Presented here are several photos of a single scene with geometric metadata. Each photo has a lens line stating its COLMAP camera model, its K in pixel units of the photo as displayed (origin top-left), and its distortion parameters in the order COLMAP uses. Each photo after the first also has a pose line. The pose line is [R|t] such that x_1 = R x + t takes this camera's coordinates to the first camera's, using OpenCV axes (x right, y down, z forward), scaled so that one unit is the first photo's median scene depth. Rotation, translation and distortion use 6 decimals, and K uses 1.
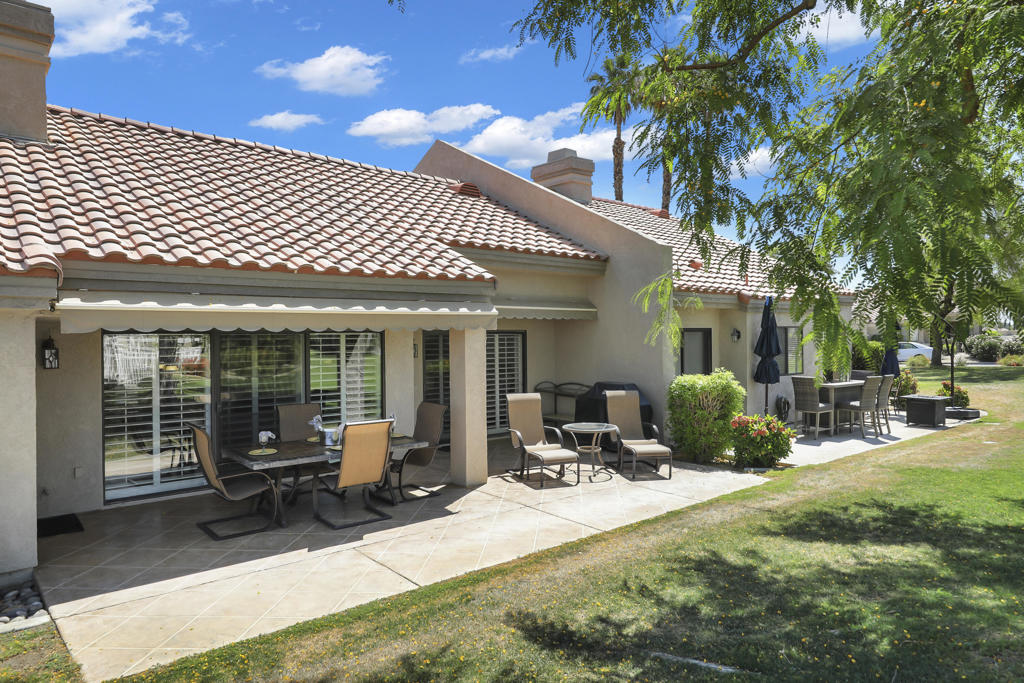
lens RADIAL K [[694.4, 0, 510.0], [0, 694.4, 342.0], [0, 0, 1]] dist [0.002656, -0.001962]
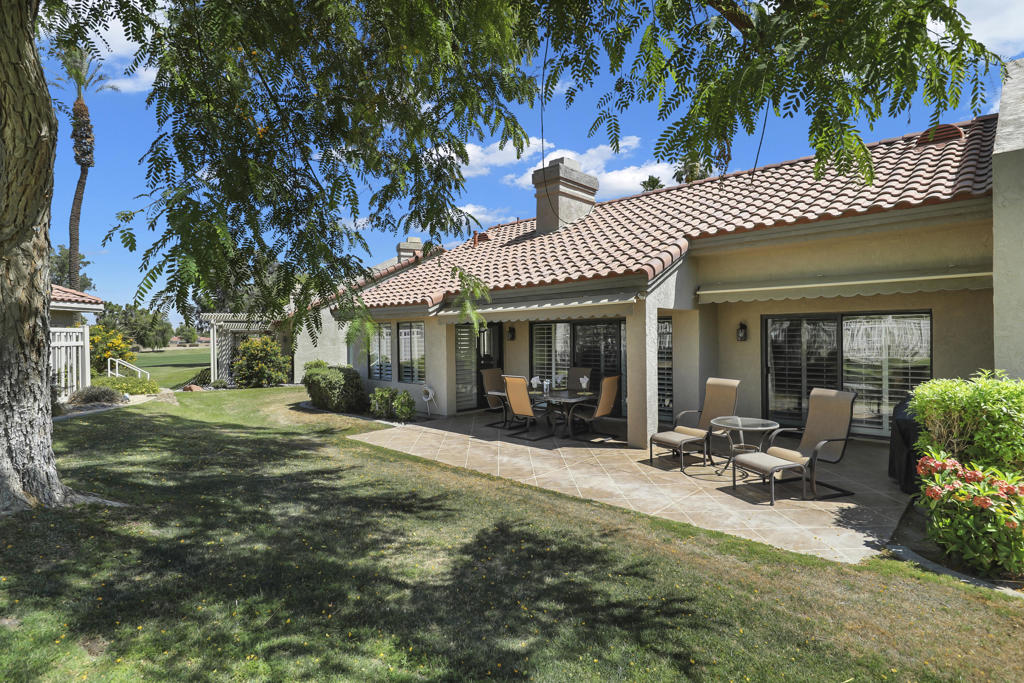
lens RADIAL K [[523.5, 0, 515.5], [0, 523.5, 340.5], [0, 0, 1]] dist [0.003930, 0.000511]
pose [[0.066204, 0.017907, -0.997645, 0.873009], [0.013640, 0.999729, 0.018849, 0.005057], [0.997713, -0.014856, 0.065942, 0.771402]]
